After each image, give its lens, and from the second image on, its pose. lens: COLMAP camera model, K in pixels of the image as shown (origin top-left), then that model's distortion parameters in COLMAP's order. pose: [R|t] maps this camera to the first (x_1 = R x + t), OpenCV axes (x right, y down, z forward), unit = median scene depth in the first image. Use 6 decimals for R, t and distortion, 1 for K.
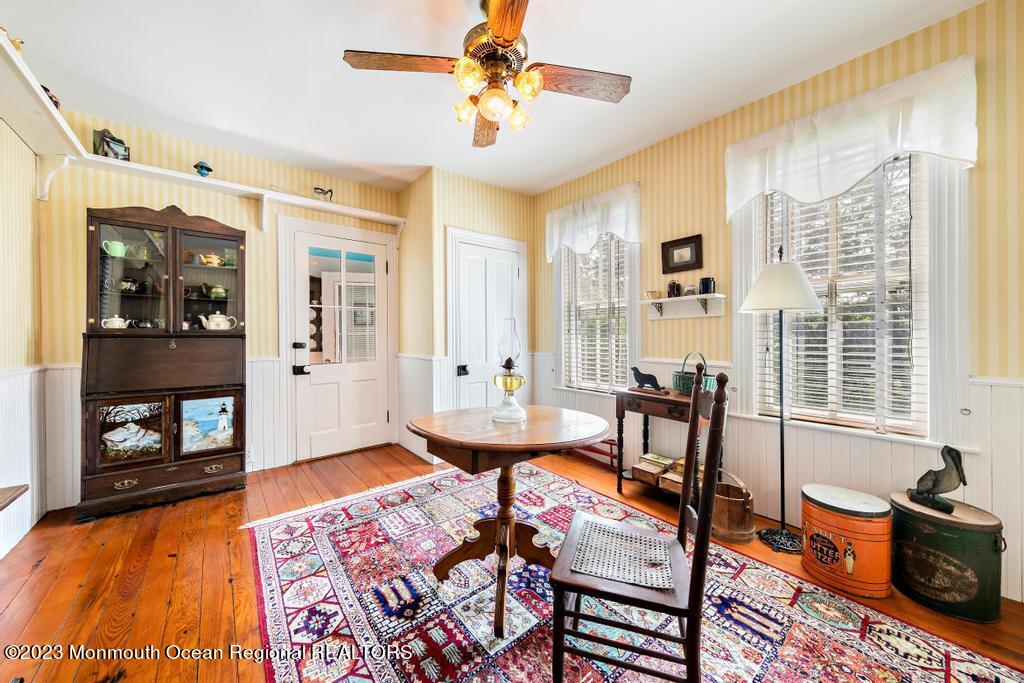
lens RADIAL K [[361.5, 0, 516.4], [0, 361.5, 337.8], [0, 0, 1]] dist [0.002856, -0.000199]
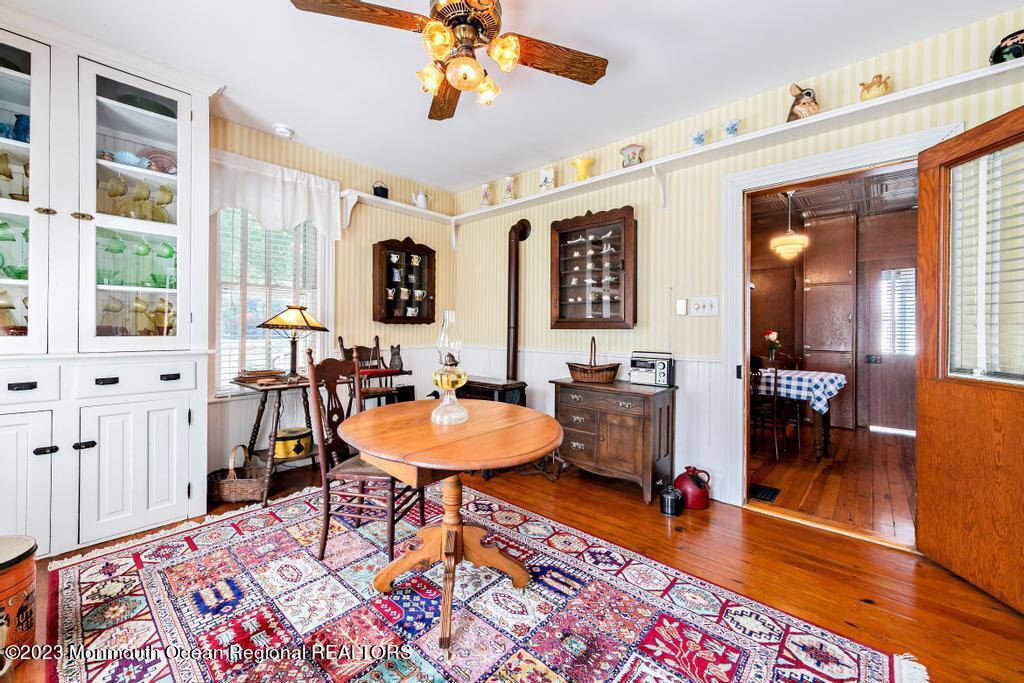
lens RADIAL K [[401.2, 0, 508.6], [0, 401.2, 328.9], [0, 0, 1]] dist [0.006011, 0.000141]
pose [[-0.989550, -0.004308, -0.144125, -0.014884], [-0.004904, 0.999981, 0.003777, -0.008906], [0.144106, 0.004445, -0.989552, 1.554915]]
